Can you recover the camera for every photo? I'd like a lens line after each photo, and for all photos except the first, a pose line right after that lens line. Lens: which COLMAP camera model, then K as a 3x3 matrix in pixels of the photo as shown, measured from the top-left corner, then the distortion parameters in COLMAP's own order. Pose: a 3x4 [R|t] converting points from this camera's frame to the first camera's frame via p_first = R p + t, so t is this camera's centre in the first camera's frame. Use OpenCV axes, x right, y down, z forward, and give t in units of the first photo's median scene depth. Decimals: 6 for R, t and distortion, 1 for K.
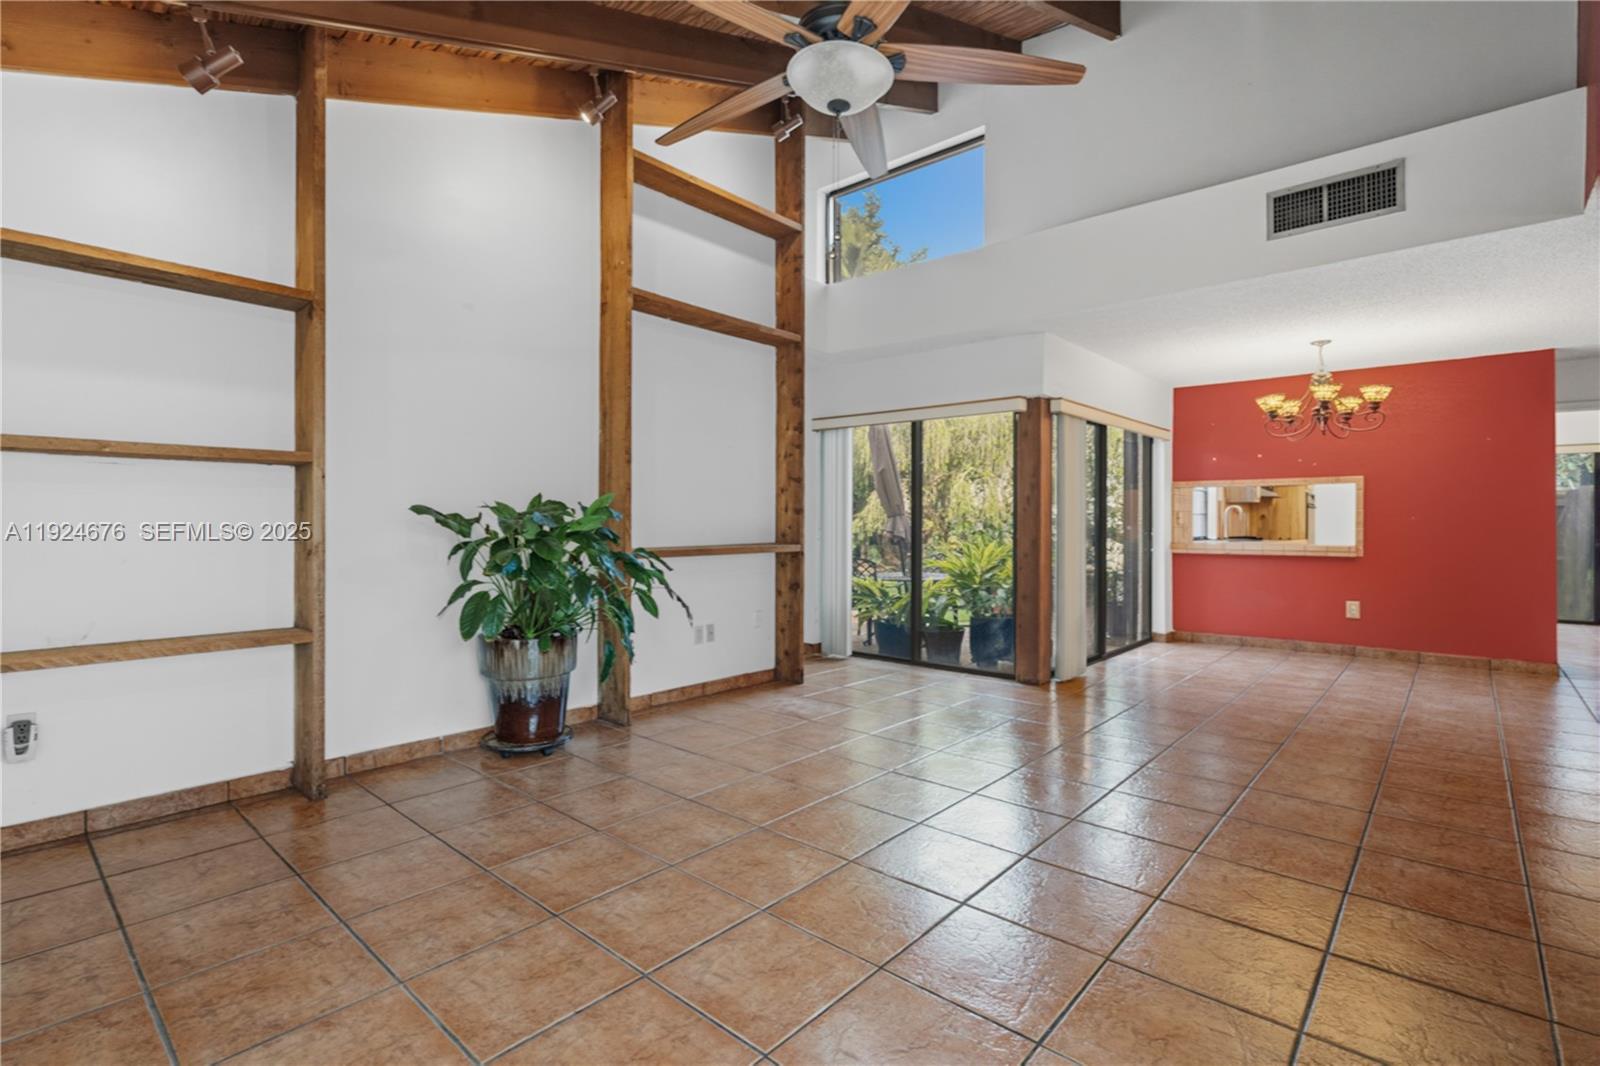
lens RADIAL K [[743.4, 0, 784.0], [0, 743.4, 530.9], [0, 0, 1]] dist [-0.001971, 0.000753]
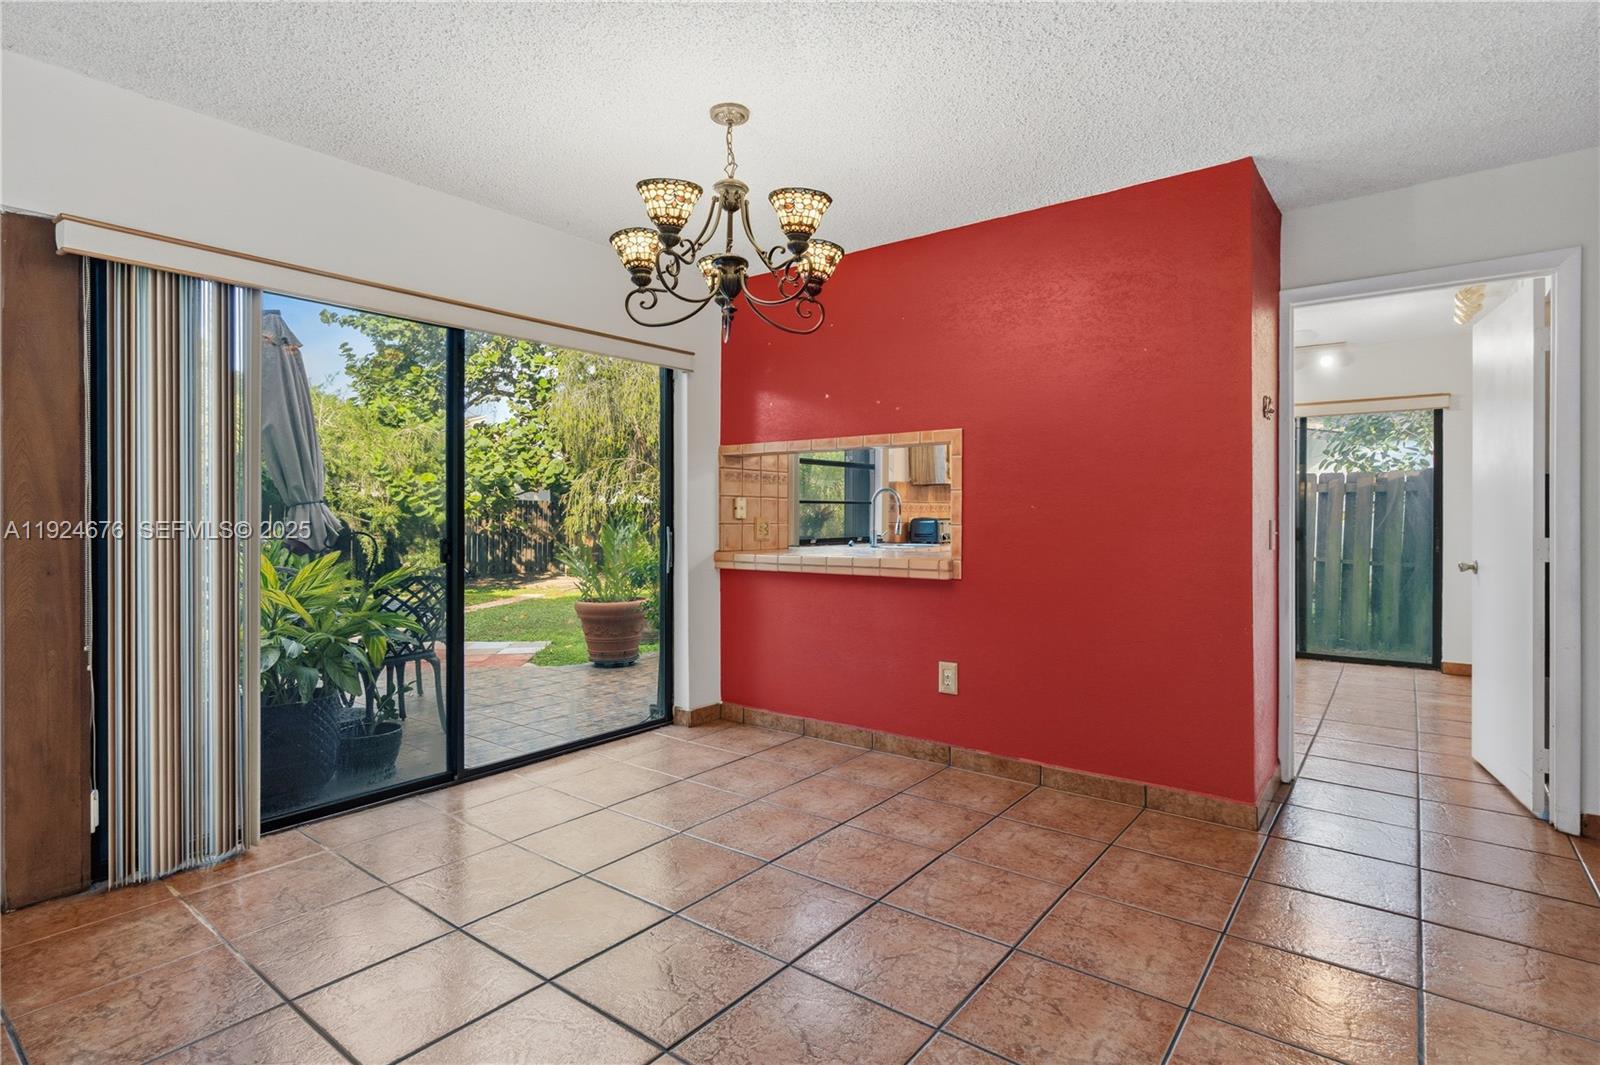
lens RADIAL K [[758.0, 0, 816.2], [0, 758.0, 525.2], [0, 0, 1]] dist [0.000158, -0.000026]
pose [[0.995663, -0.005631, 0.092867, 0.602632], [0.005111, 0.999970, 0.005834, -0.007421], [-0.092897, -0.005334, 0.995661, 0.450267]]
